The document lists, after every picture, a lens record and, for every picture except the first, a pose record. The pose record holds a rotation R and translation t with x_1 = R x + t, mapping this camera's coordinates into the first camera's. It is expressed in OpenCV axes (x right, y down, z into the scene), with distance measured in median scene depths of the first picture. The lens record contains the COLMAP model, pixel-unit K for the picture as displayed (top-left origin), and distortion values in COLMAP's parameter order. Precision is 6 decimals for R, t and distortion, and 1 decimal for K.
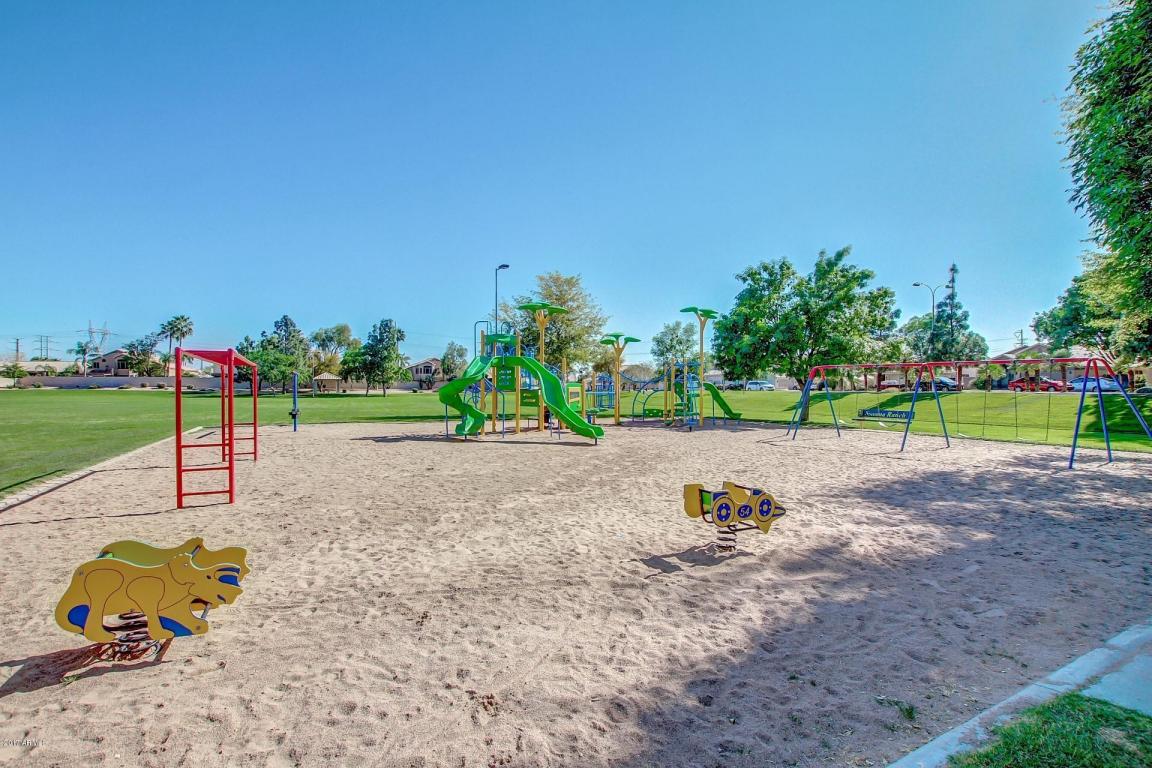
lens RADIAL K [[537.5, 0, 576.0], [0, 537.5, 384.0], [0, 0, 1]] dist [-0.019266, 0.000216]
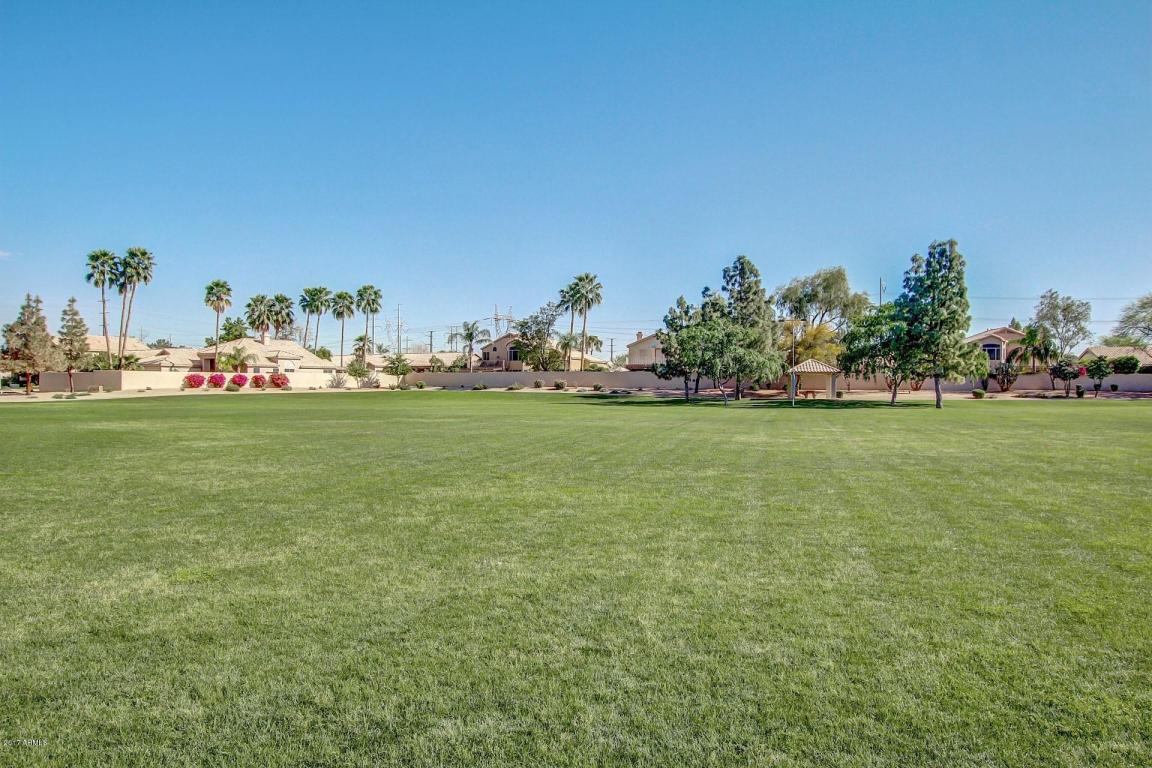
lens RADIAL K [[809.4, 0, 576.0], [0, 809.4, 384.0], [0, 0, 1]] dist [0.000331, 0.000322]
pose [[0.793287, -0.003725, -0.608837, -0.168842], [0.004797, 0.999988, 0.000132, 0.001730], [0.608829, -0.003025, 0.793295, 0.232984]]
